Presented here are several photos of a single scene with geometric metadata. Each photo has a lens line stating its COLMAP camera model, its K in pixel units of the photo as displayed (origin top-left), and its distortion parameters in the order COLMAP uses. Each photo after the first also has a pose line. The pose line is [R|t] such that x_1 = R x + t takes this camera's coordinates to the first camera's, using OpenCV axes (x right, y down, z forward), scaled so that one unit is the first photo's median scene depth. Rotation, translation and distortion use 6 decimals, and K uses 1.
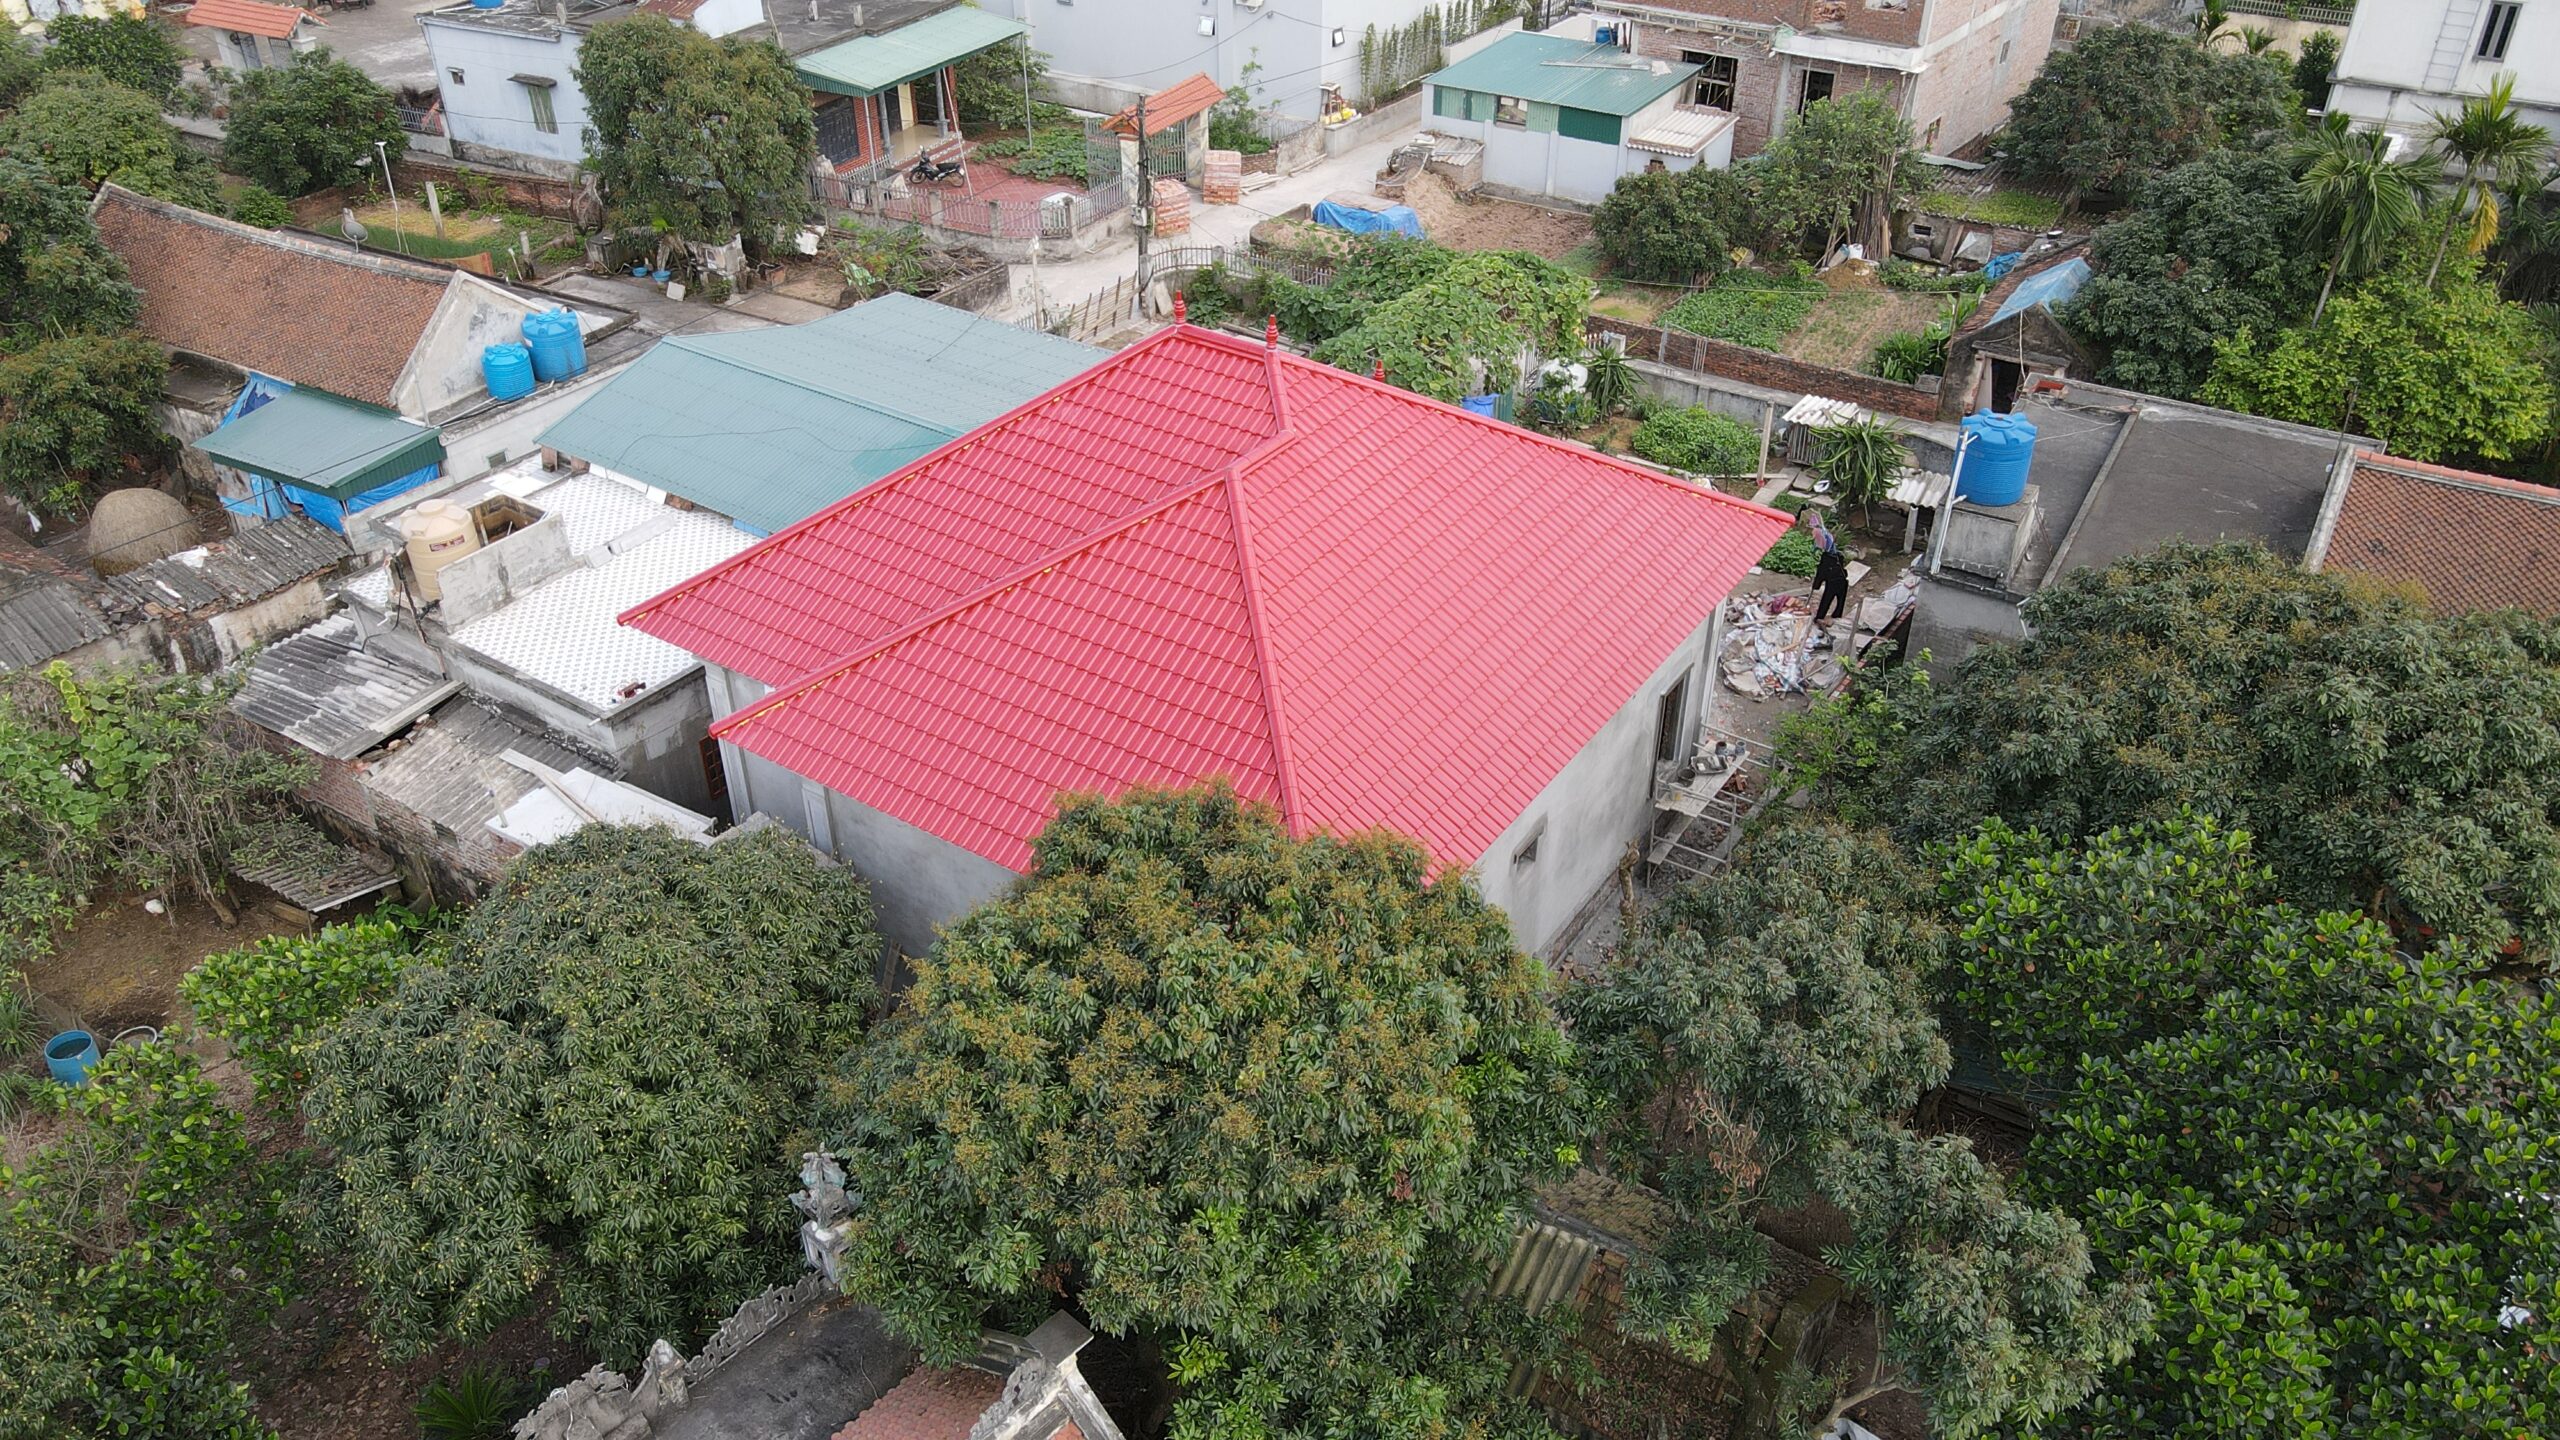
lens RADIAL K [[1902.0, 0, 1265.0], [0, 1902.0, 726.6], [0, 0, 1]] dist [0.001894, 0.050875]
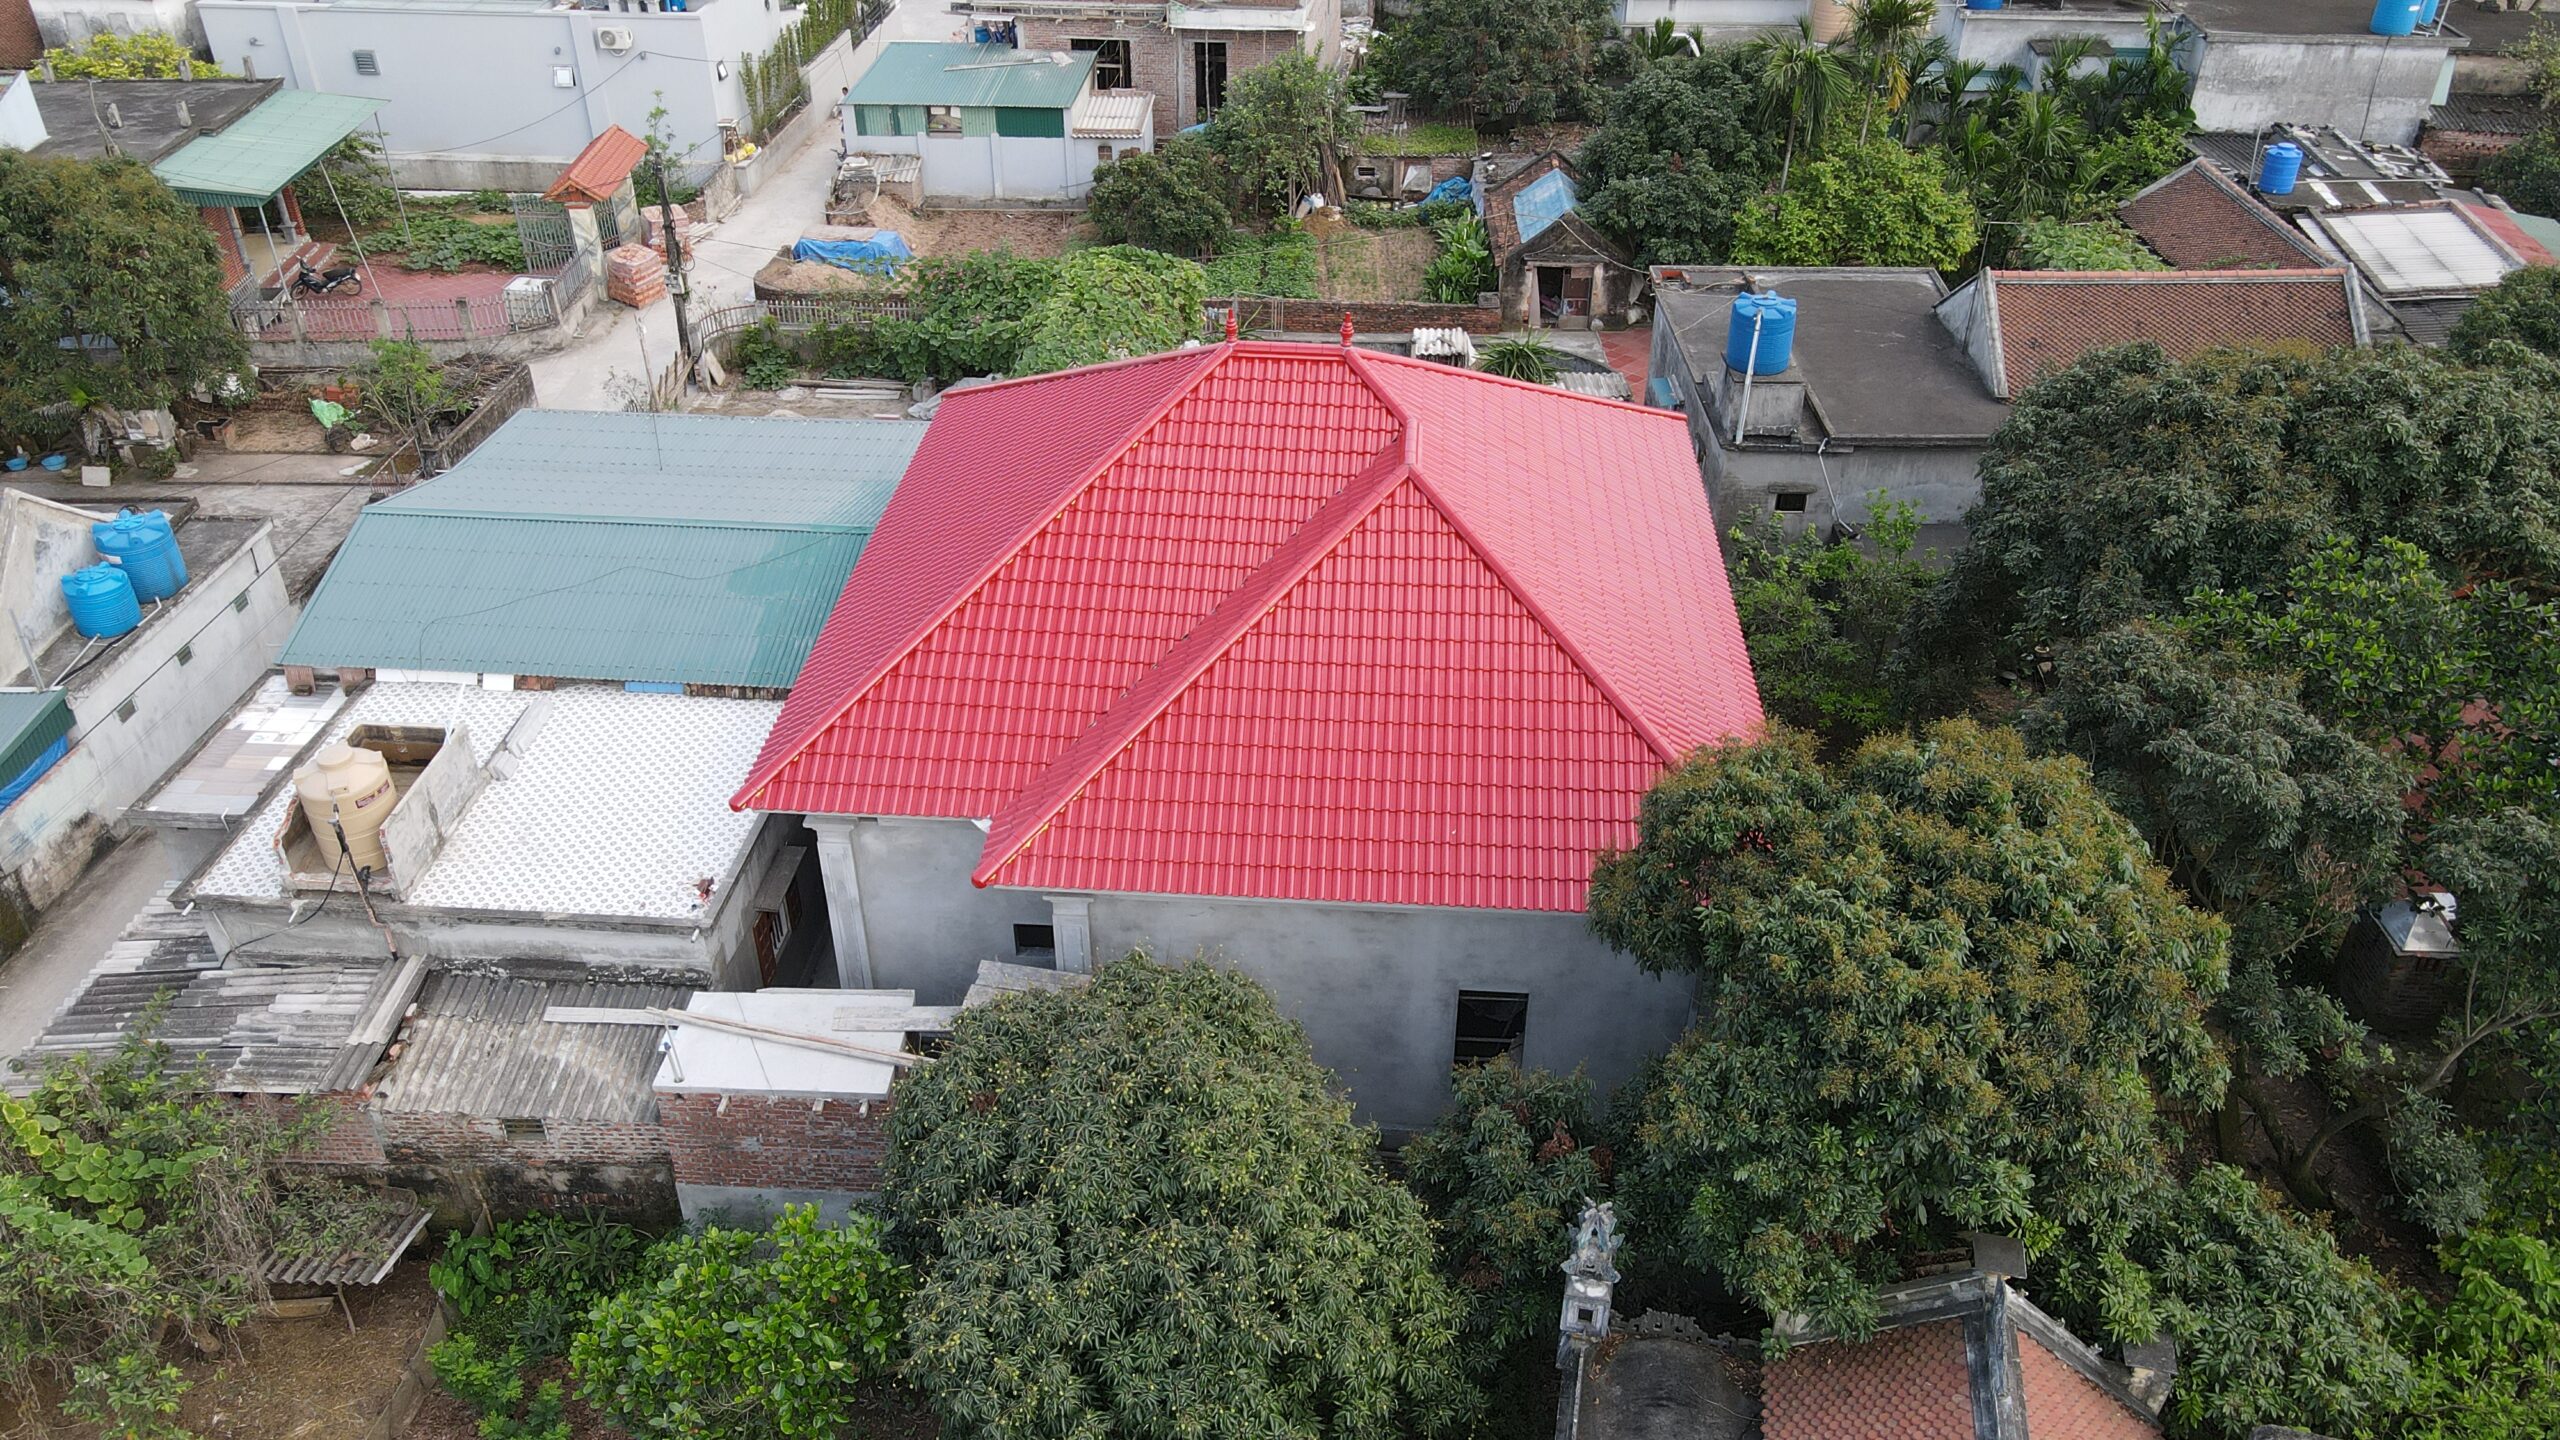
lens RADIAL K [[1902.0, 0, 1265.0], [0, 1902.0, 726.6], [0, 0, 1]] dist [0.001894, 0.050875]
pose [[0.865382, -0.275005, 0.418911, -0.247366], [0.276036, 0.959302, 0.059527, -0.038451], [-0.418233, 0.064121, 0.906074, 0.064269]]
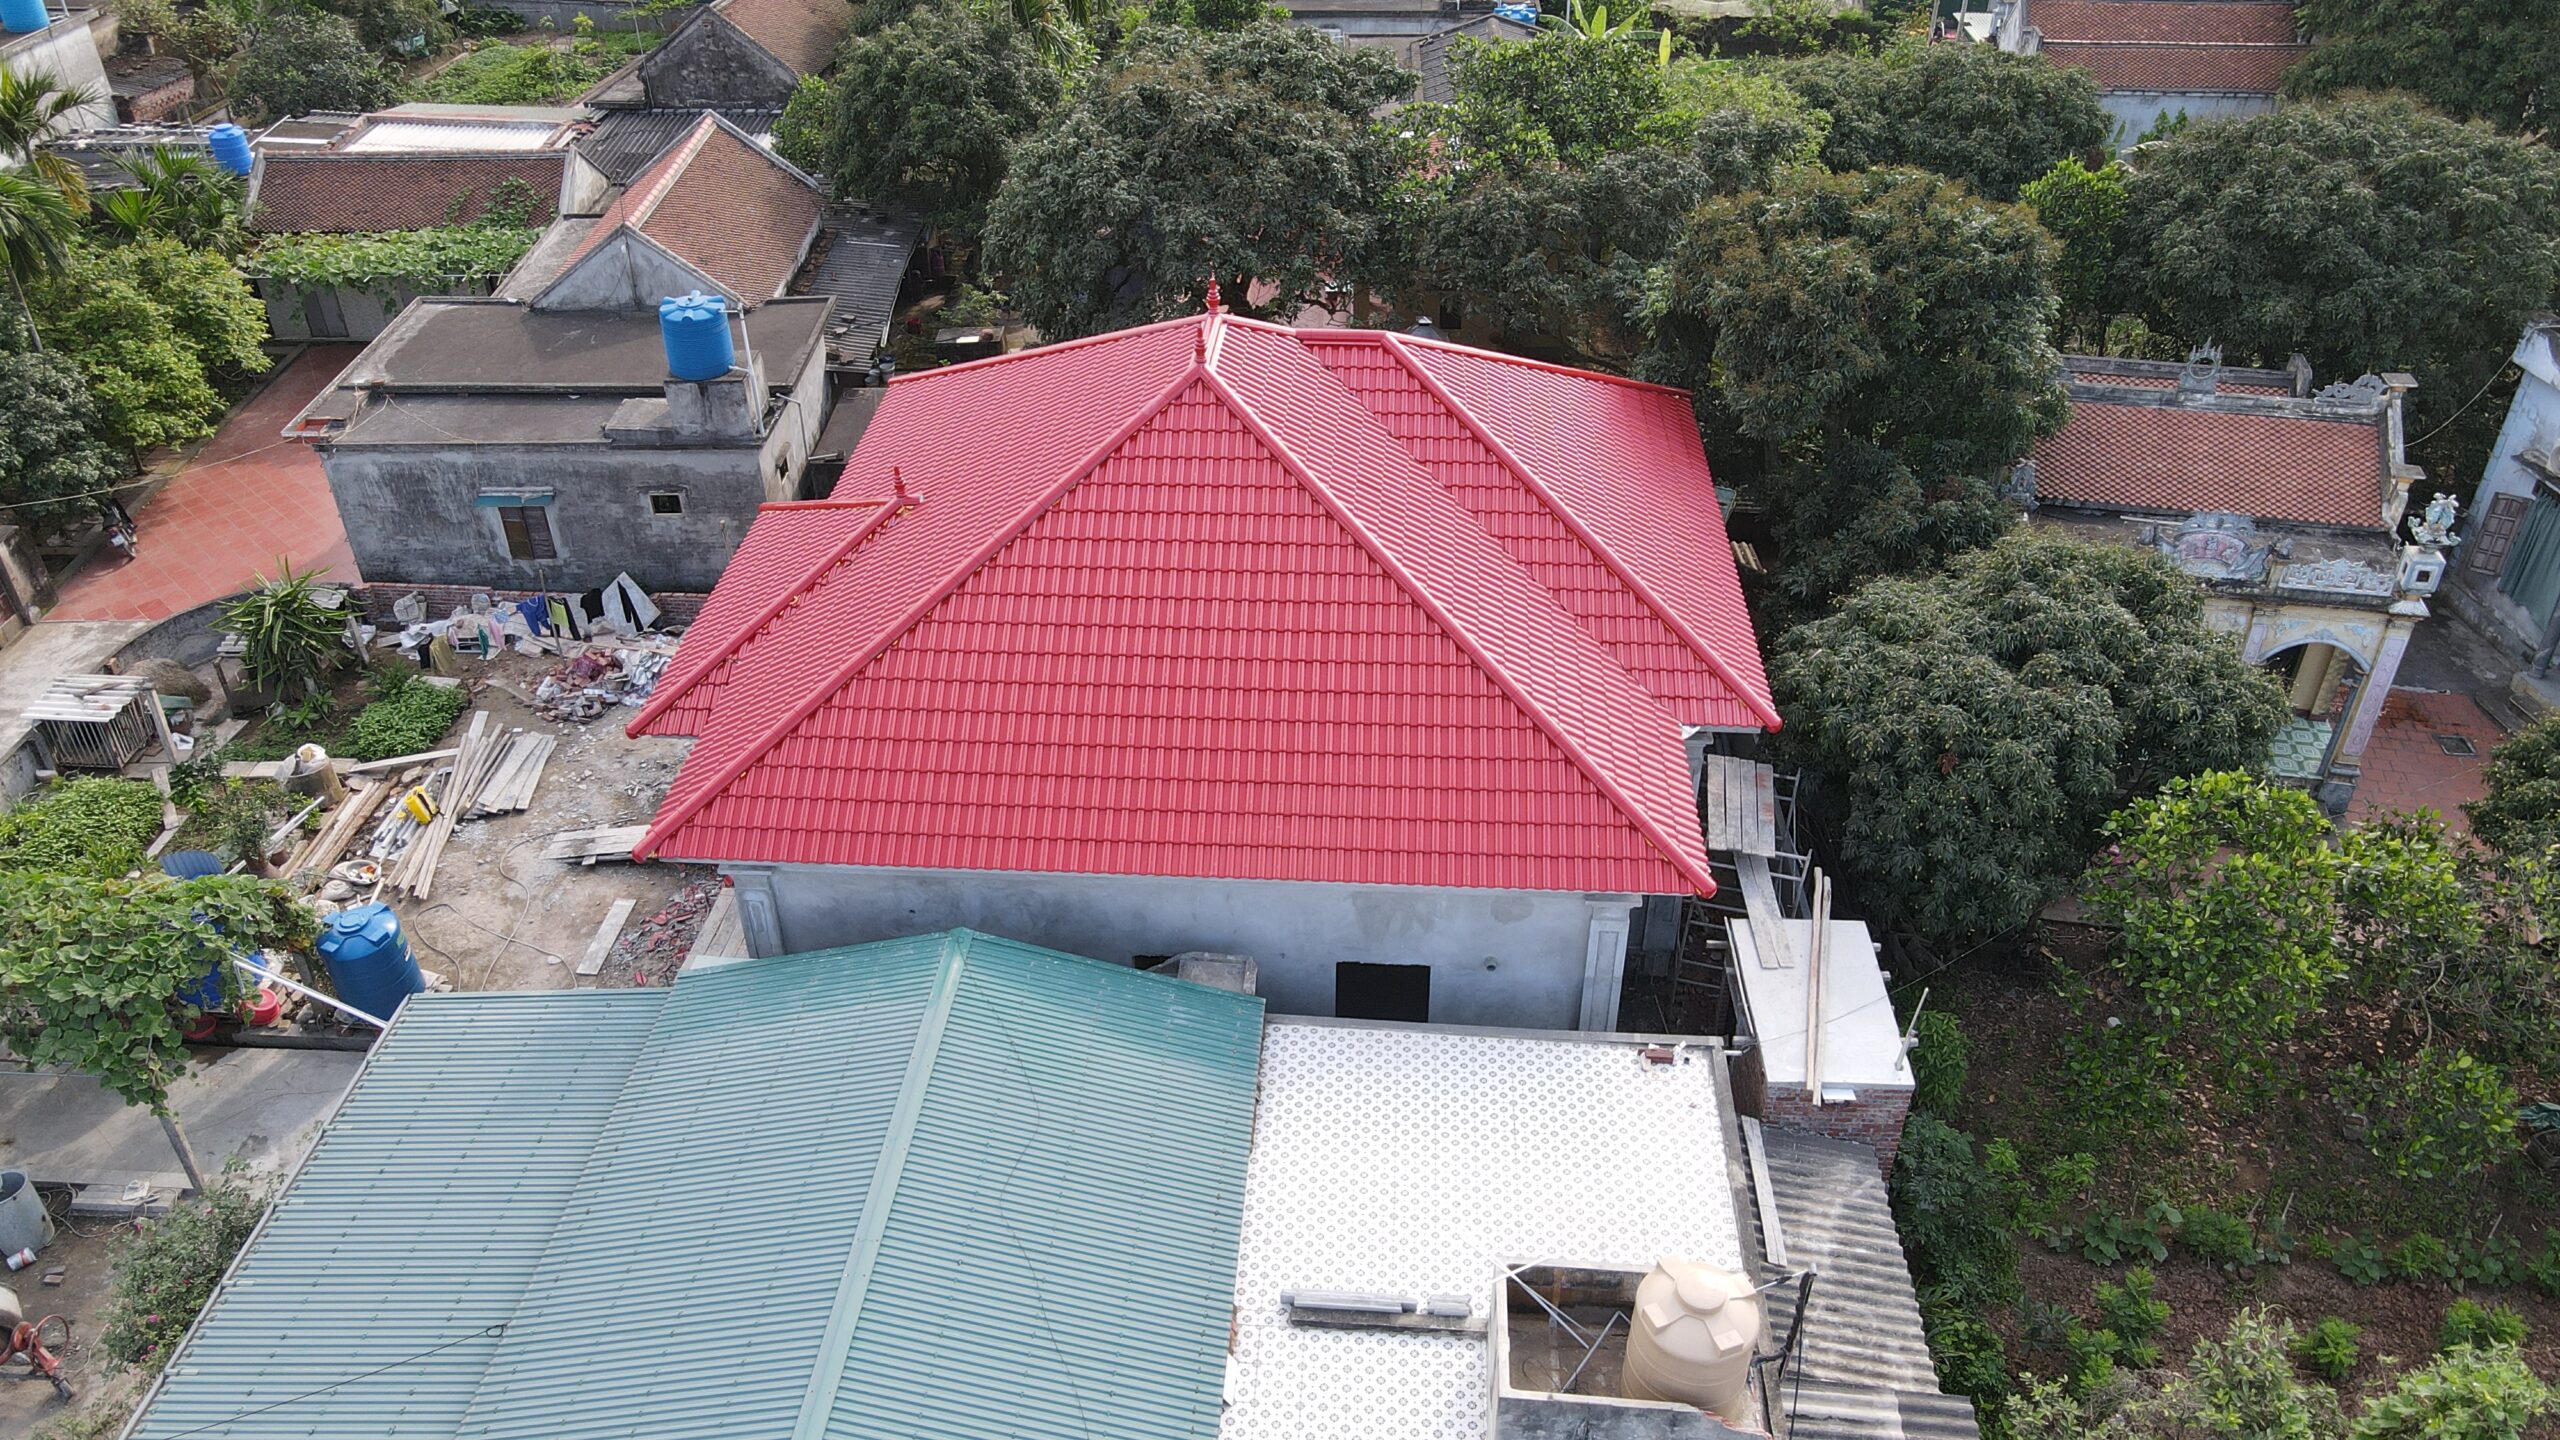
lens RADIAL K [[1902.0, 0, 1265.0], [0, 1902.0, 726.6], [0, 0, 1]] dist [0.001894, 0.050875]
pose [[-0.508212, -0.482341, 0.713490, -0.393541], [0.492725, 0.516633, 0.700223, -0.369915], [-0.706359, 0.707416, -0.024897, 0.566583]]
